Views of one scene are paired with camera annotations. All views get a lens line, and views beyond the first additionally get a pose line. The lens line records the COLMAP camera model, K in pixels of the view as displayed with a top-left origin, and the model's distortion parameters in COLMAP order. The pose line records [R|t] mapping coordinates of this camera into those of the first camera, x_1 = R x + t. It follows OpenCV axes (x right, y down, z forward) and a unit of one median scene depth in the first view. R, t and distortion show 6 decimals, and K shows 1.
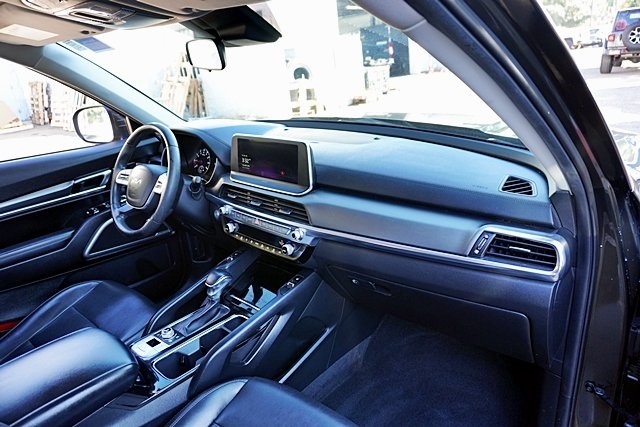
lens RADIAL K [[430.2, 0, 320.0], [0, 430.2, 213.5], [0, 0, 1]] dist [-0.011111, 0.000400]
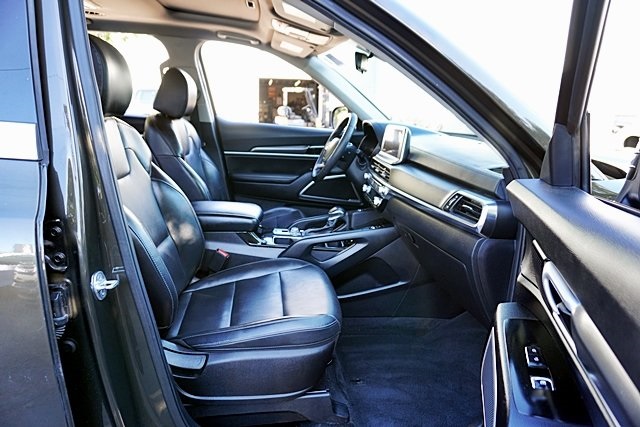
lens RADIAL K [[430.2, 0, 320.0], [0, 430.2, 213.5], [0, 0, 1]] dist [-0.011111, 0.000400]
pose [[0.733119, 0.271940, -0.623366, 0.691938], [-0.340430, 0.940219, 0.009797, 0.174064], [0.588765, 0.205030, 0.781869, -0.207816]]
